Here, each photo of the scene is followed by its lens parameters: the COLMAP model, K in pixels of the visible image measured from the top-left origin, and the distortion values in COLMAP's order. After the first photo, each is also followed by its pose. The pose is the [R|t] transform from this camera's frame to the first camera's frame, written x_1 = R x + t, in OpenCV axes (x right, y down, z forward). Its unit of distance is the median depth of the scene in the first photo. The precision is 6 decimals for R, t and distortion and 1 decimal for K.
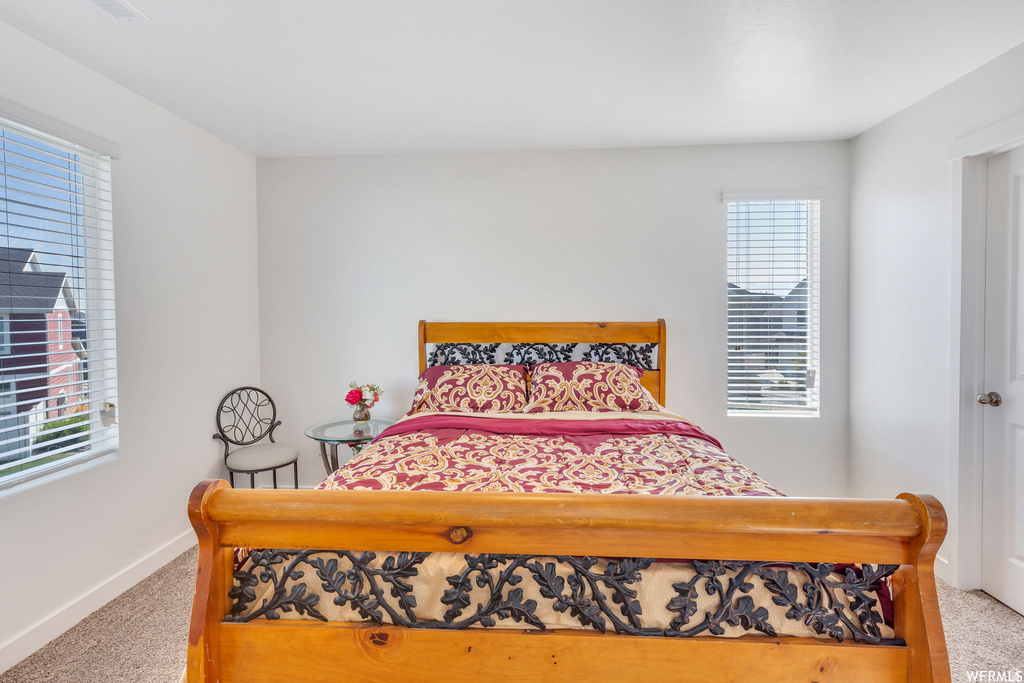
lens RADIAL K [[468.4, 0, 506.7], [0, 468.4, 329.4], [0, 0, 1]] dist [0.003743, 0.000127]
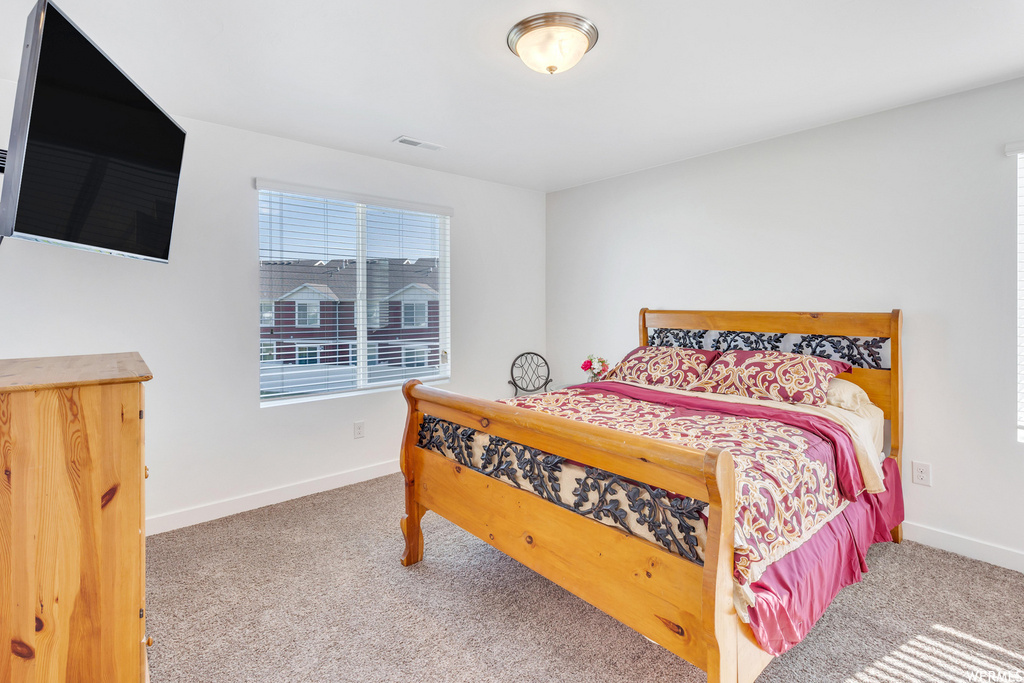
lens RADIAL K [[465.7, 0, 515.9], [0, 465.7, 309.7], [0, 0, 1]] dist [0.002117, 0.000170]
pose [[0.726635, 0.013961, -0.686882, 0.493231], [-0.023020, 0.999727, -0.004032, -0.003490], [0.686638, 0.018742, 0.726758, -0.106955]]
